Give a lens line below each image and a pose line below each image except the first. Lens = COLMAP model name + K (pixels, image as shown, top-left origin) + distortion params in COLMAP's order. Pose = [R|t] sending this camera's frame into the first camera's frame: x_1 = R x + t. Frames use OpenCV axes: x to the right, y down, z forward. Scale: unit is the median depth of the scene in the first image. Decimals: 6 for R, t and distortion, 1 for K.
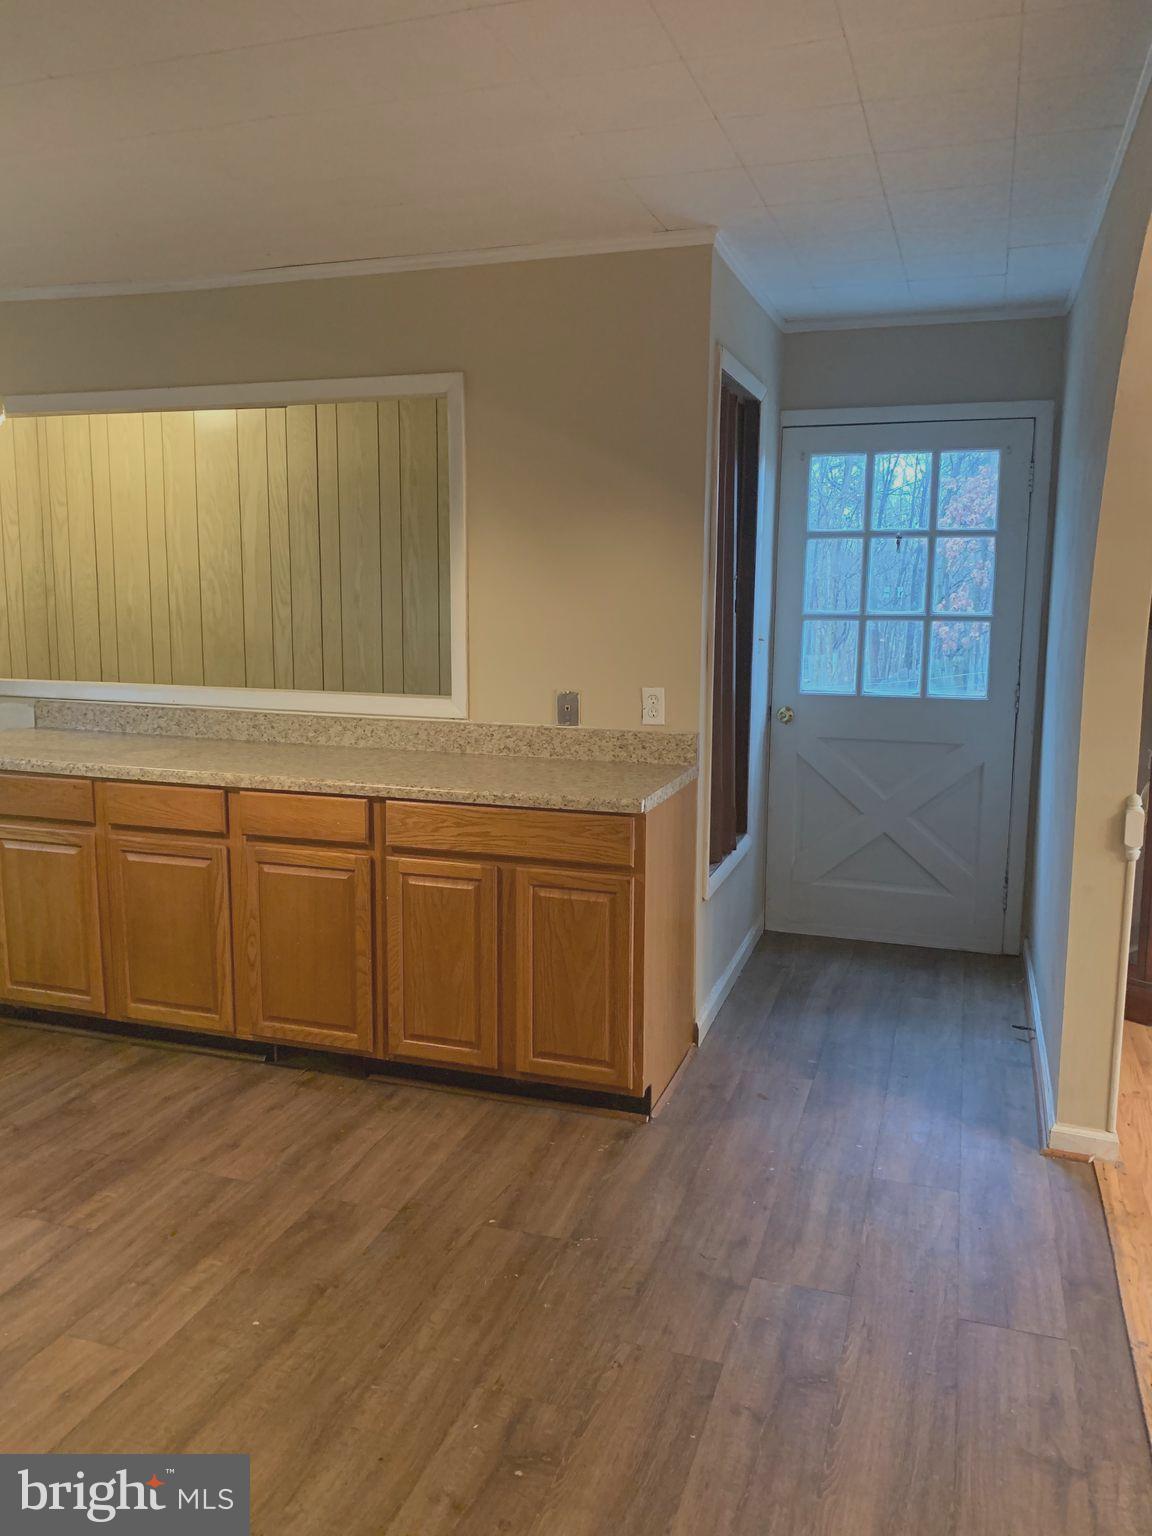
lens RADIAL K [[1167.5, 0, 575.6], [0, 1167.5, 756.7], [0, 0, 1]] dist [0.040343, -0.037982]
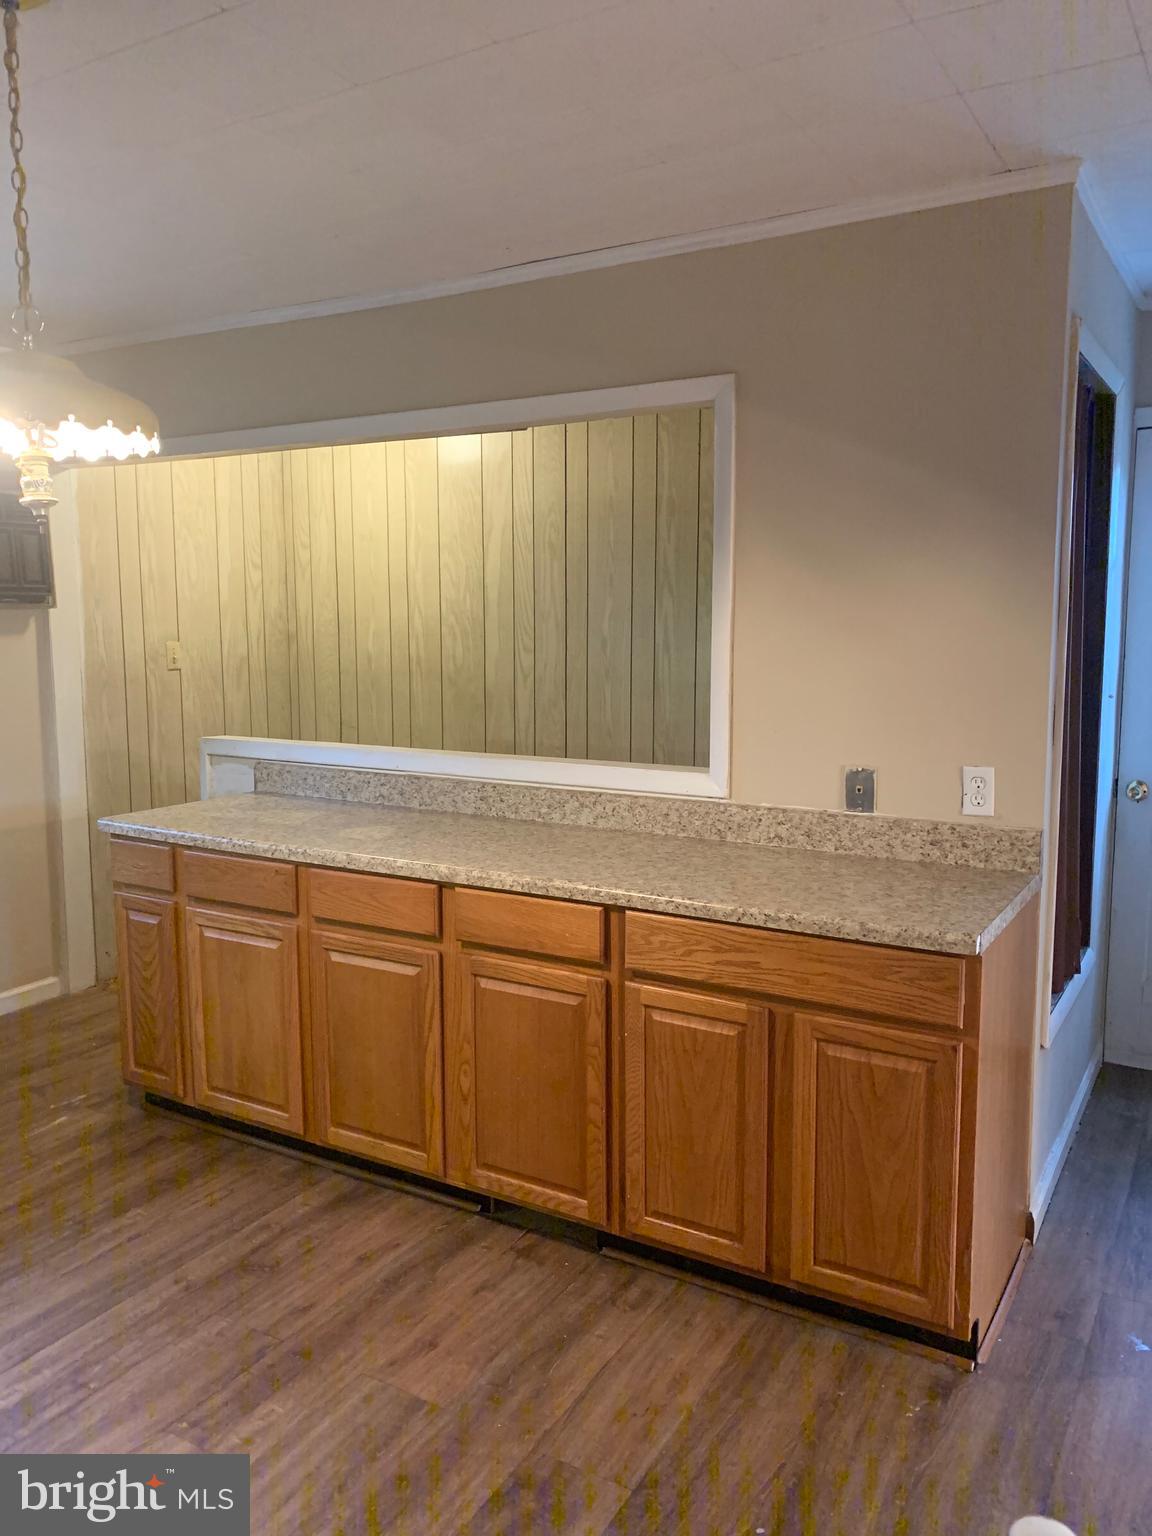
lens RADIAL K [[1167.5, 0, 573.7], [0, 1167.5, 759.3], [0, 0, 1]] dist [0.040343, -0.037982]
pose [[0.976146, 0.015064, -0.216593, -0.025639], [-0.020224, 0.999562, -0.021627, -0.043645], [0.216172, 0.025492, 0.976022, 0.201526]]
